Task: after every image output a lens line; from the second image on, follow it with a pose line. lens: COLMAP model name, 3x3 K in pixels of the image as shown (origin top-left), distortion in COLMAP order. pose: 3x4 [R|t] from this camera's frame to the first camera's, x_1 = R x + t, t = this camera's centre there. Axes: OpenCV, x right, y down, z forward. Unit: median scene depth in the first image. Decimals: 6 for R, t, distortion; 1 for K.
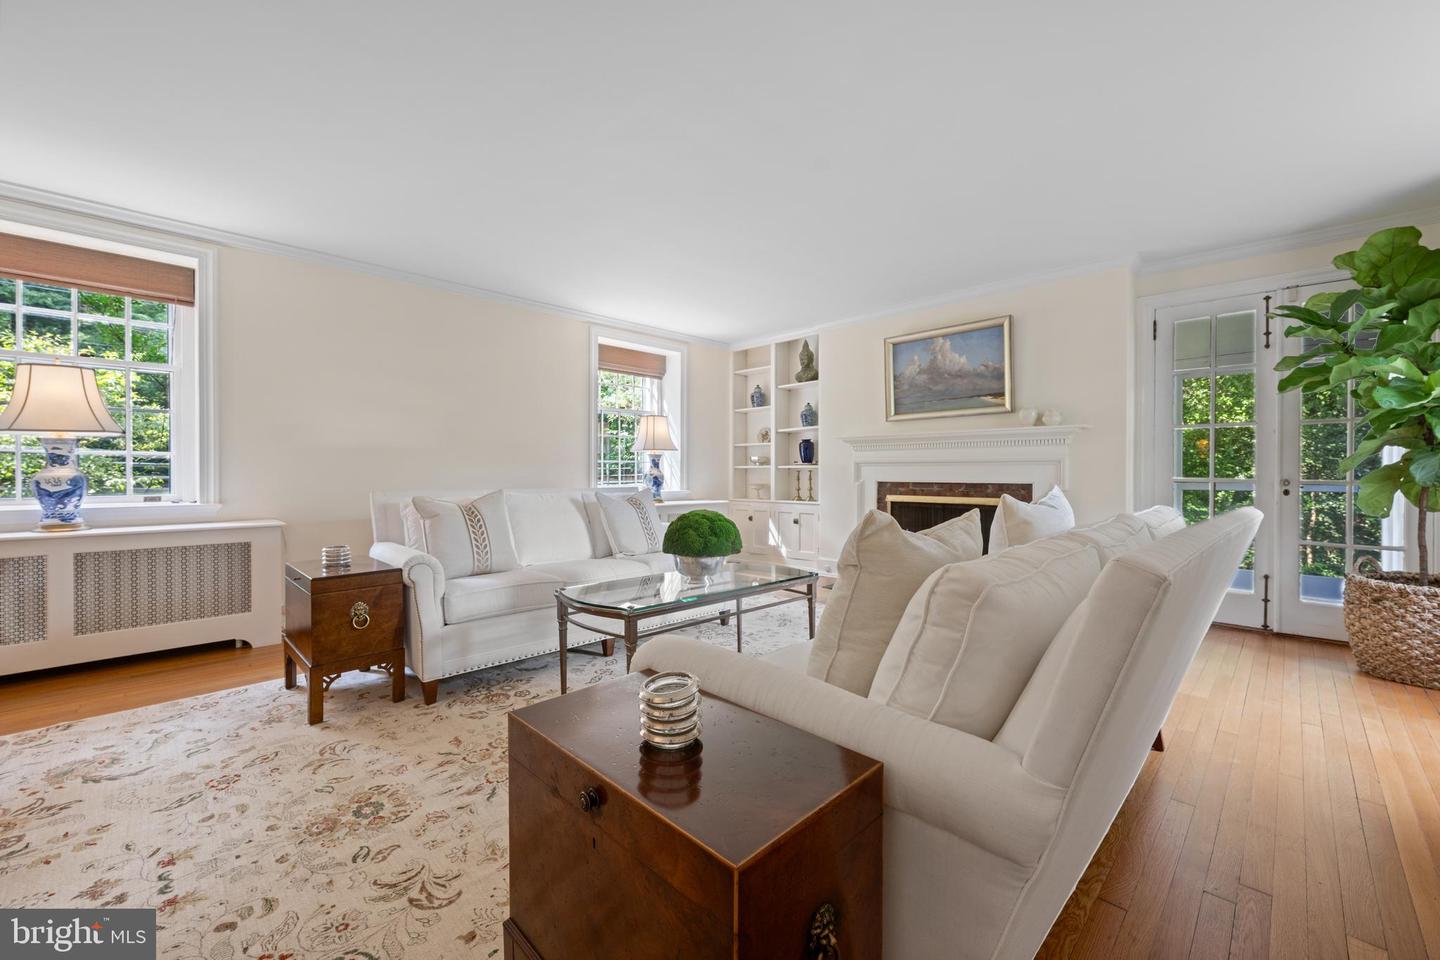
lens RADIAL K [[568.9, 0, 717.9], [0, 568.9, 476.1], [0, 0, 1]] dist [-0.000547, 0.000100]
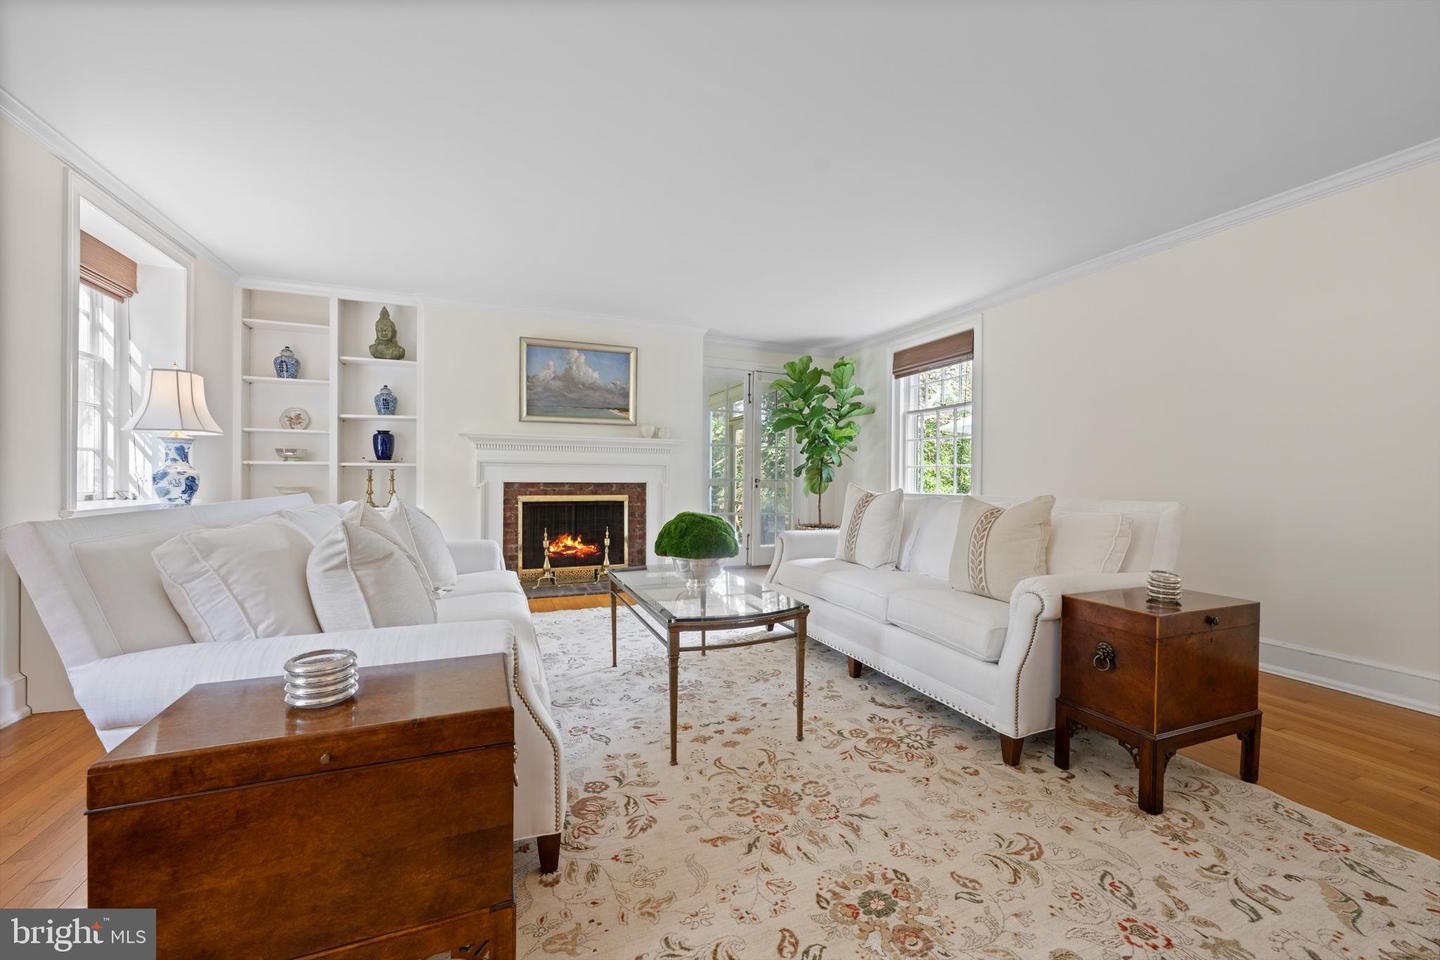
lens RADIAL K [[568.9, 0, 717.9], [0, 568.9, 476.1], [0, 0, 1]] dist [-0.000547, 0.000100]
pose [[0.380497, 0.002412, 0.924779, -0.528541], [-0.001987, 0.999996, -0.001790, 0.000196], [-0.924780, -0.001156, 0.380500, 0.336273]]
